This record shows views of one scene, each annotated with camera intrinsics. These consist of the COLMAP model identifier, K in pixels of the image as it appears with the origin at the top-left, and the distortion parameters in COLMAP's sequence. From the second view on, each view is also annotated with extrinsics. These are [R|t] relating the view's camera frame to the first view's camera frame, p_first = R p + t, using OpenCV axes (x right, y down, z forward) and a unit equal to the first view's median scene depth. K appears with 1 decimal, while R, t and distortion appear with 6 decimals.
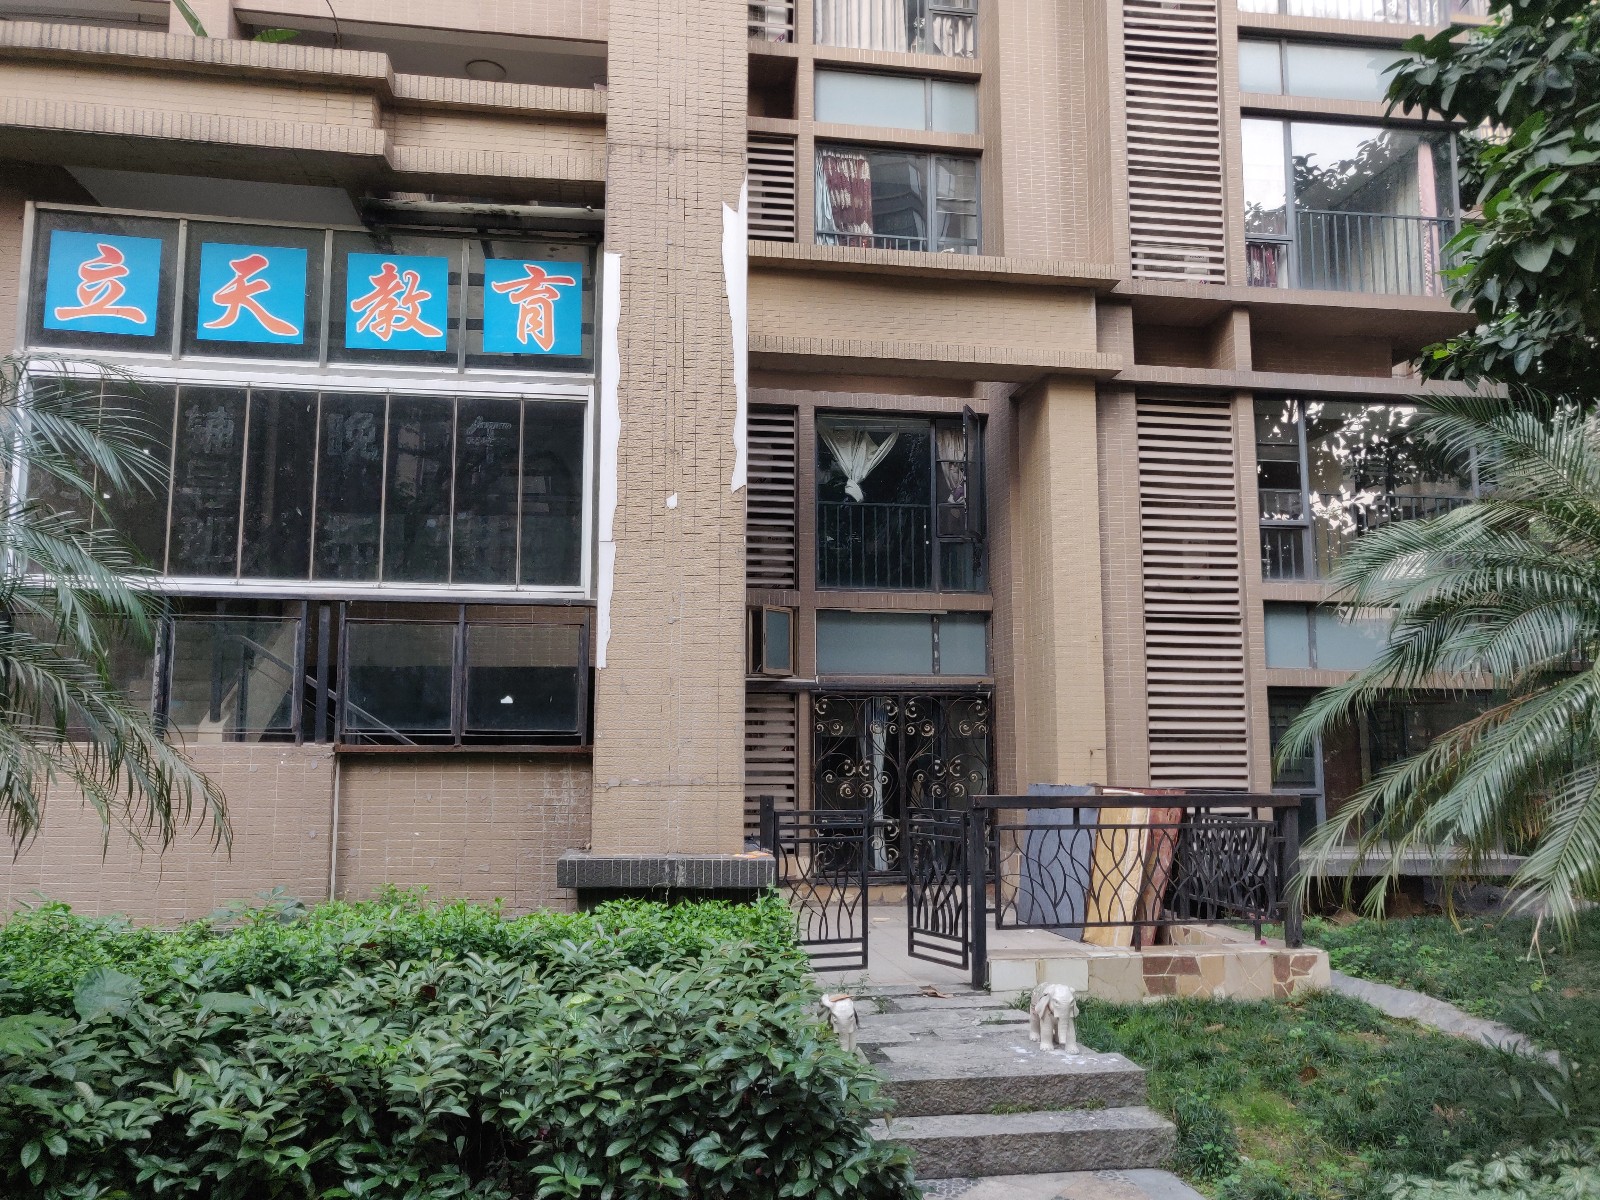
lens RADIAL K [[1223.6, 0, 801.0], [0, 1223.6, 601.7], [0, 0, 1]] dist [0.044999, -0.003408]
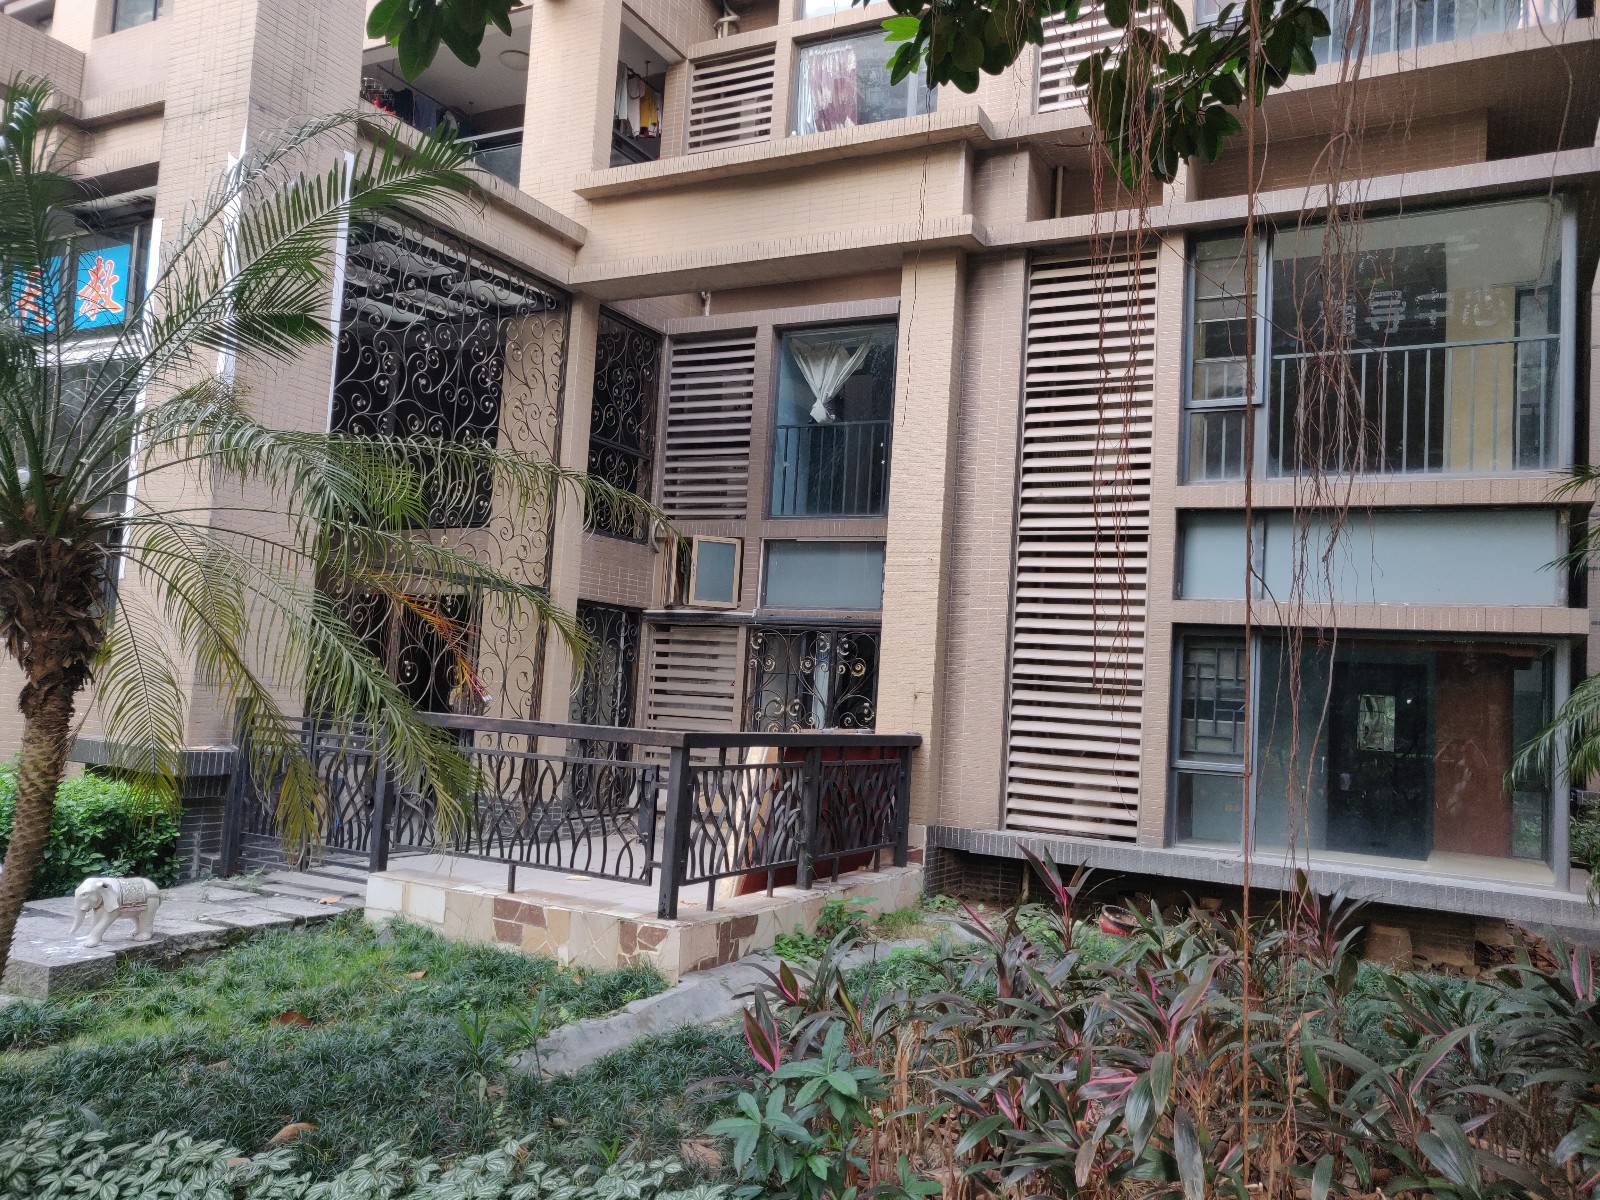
lens RADIAL K [[1216.7, 0, 801.4], [0, 1216.7, 600.0], [0, 0, 1]] dist [0.004842, -0.000364]
pose [[0.805823, 0.001201, -0.592155, 0.617654], [0.017063, 0.999536, 0.025247, 0.030779], [0.591910, -0.030449, 0.805428, 0.260902]]
